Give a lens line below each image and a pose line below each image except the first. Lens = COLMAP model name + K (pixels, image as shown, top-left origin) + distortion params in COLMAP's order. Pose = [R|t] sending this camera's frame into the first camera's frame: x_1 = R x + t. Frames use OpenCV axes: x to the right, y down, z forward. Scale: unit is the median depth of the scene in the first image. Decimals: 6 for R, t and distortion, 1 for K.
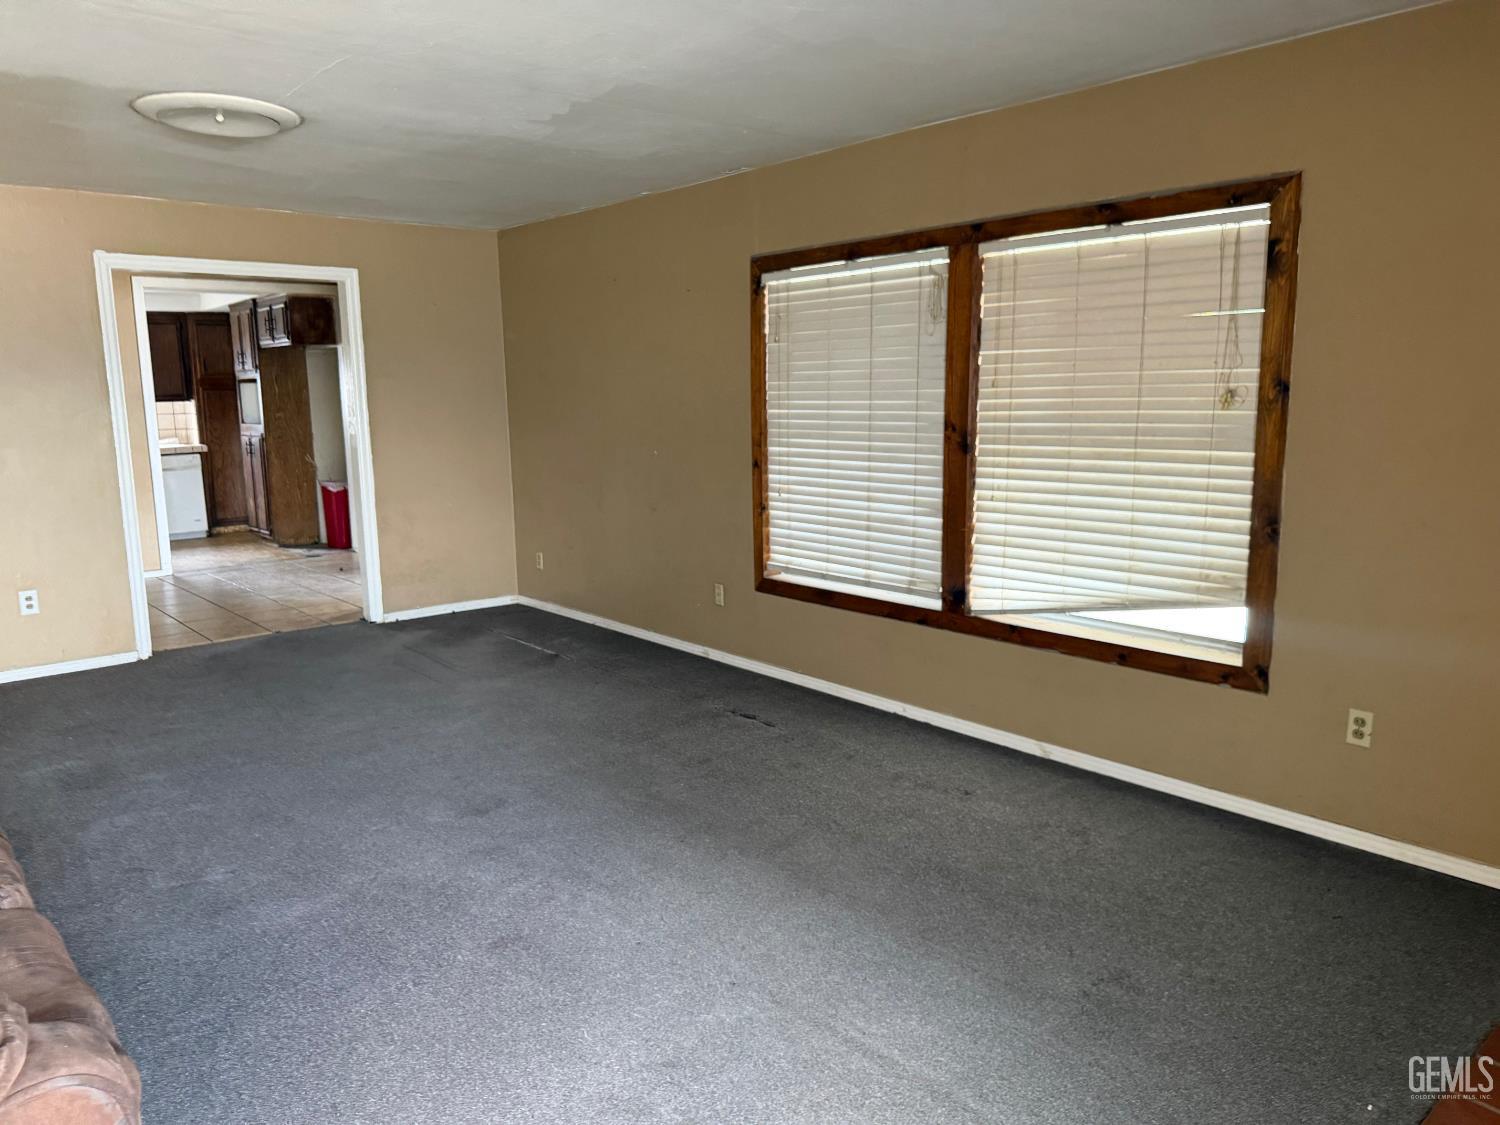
lens RADIAL K [[1066.7, 0, 743.5], [0, 1066.7, 567.1], [0, 0, 1]] dist [0.032504, -0.044247]
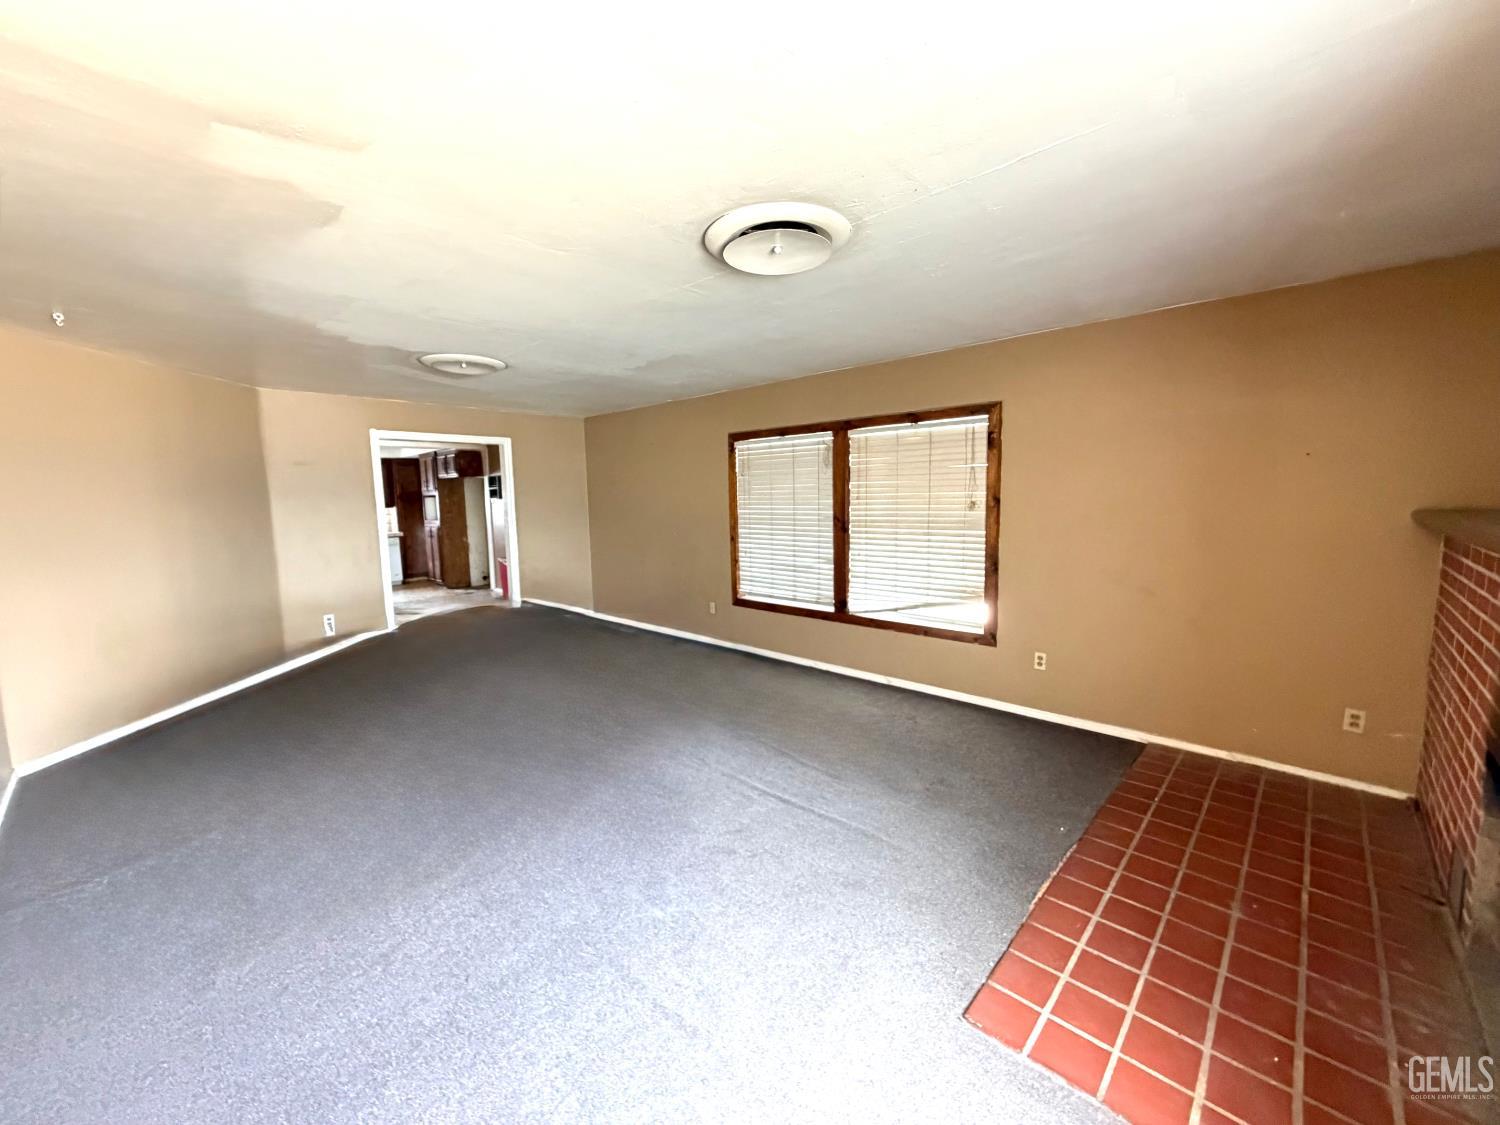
lens RADIAL K [[598.7, 0, 747.5], [0, 598.7, 559.3], [0, 0, 1]] dist [0.000925, 0.000267]
pose [[0.995221, -0.017087, 0.096141, -0.083372], [0.022783, 0.998030, -0.058464, 0.005040], [-0.094952, 0.060375, 0.993649, -0.097156]]
